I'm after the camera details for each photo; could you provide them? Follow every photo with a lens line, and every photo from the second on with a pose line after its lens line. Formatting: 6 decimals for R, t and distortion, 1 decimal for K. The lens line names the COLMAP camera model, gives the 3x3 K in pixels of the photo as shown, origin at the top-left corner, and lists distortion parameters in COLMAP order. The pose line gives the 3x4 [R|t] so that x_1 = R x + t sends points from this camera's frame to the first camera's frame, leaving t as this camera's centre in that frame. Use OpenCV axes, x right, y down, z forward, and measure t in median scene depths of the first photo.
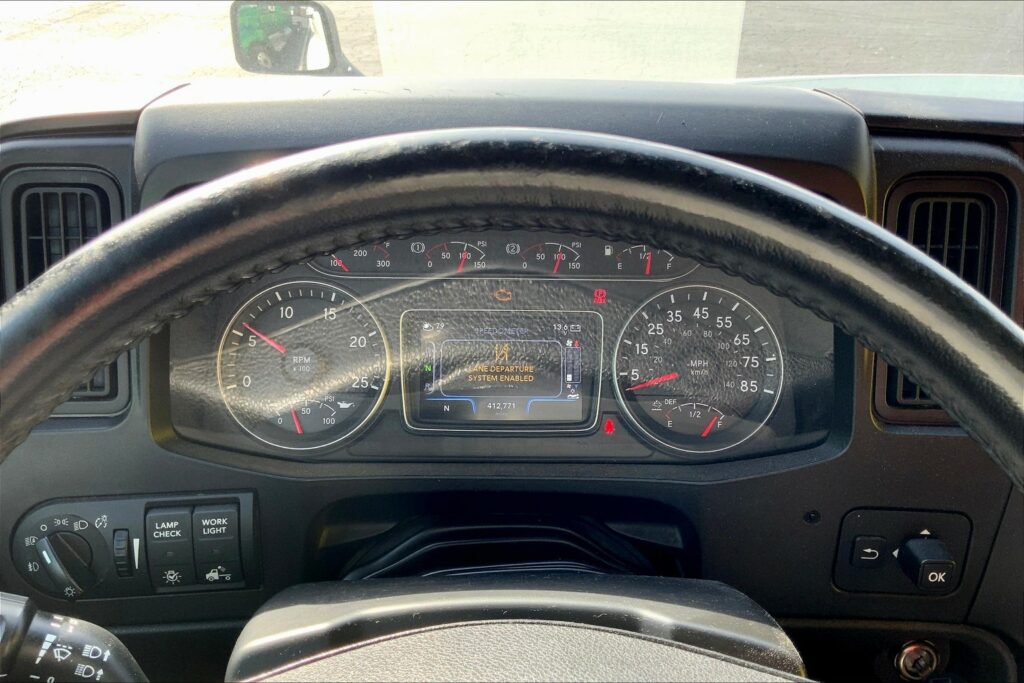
lens RADIAL K [[844.7, 0, 532.8], [0, 844.7, 343.7], [0, 0, 1]] dist [0.098570, -0.147269]
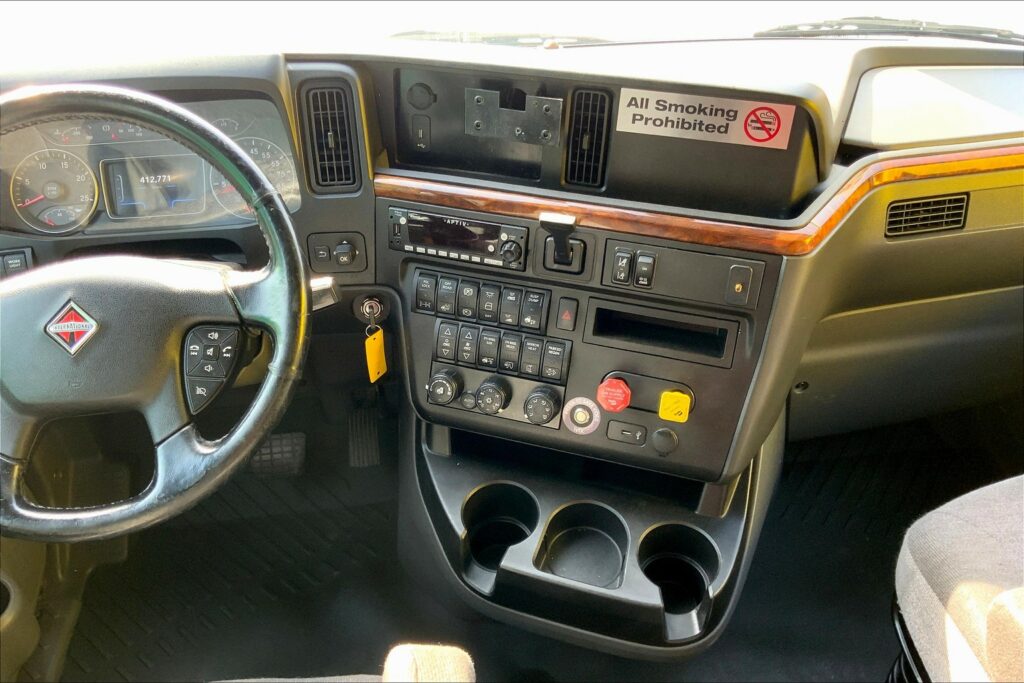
lens RADIAL K [[837.6, 0, 512.0], [0, 837.6, 341.5], [0, 0, 1]] dist [0.087227, -0.156409]
pose [[0.993039, -0.090360, 0.075561, 0.721866], [0.078761, 0.986370, 0.144470, 0.198090], [-0.087585, -0.137513, 0.986620, -1.301435]]
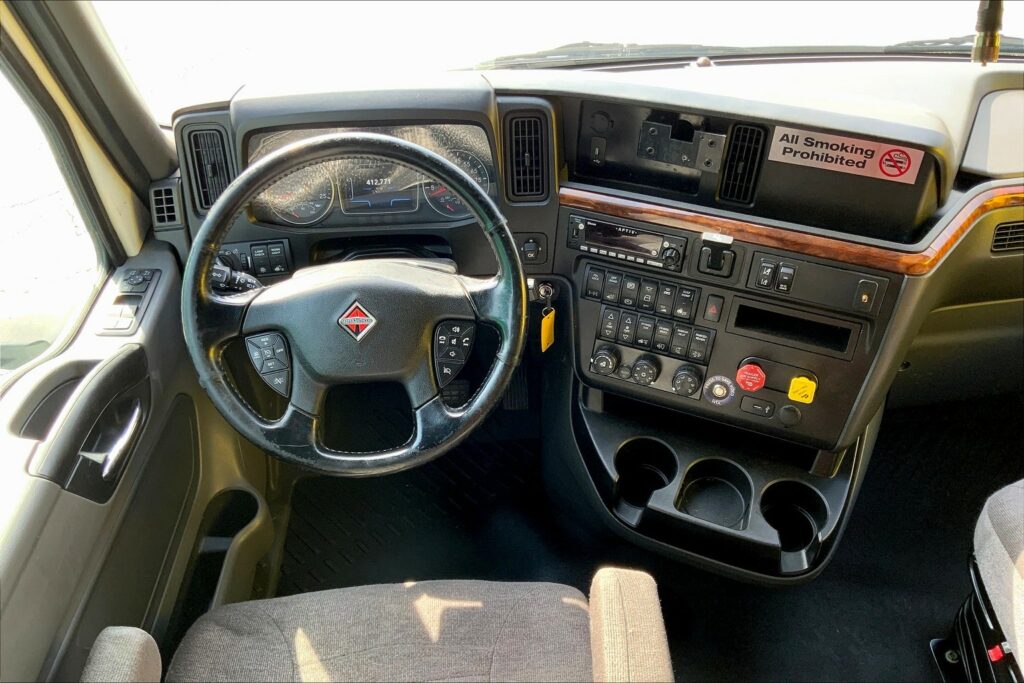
lens RADIAL K [[837.6, 0, 512.0], [0, 837.6, 341.5], [0, 0, 1]] dist [0.087227, -0.156409]
pose [[0.998497, -0.054132, -0.008571, 0.411079], [0.054597, 0.968781, 0.241831, -0.126917], [-0.004787, -0.241935, 0.970281, -1.763663]]
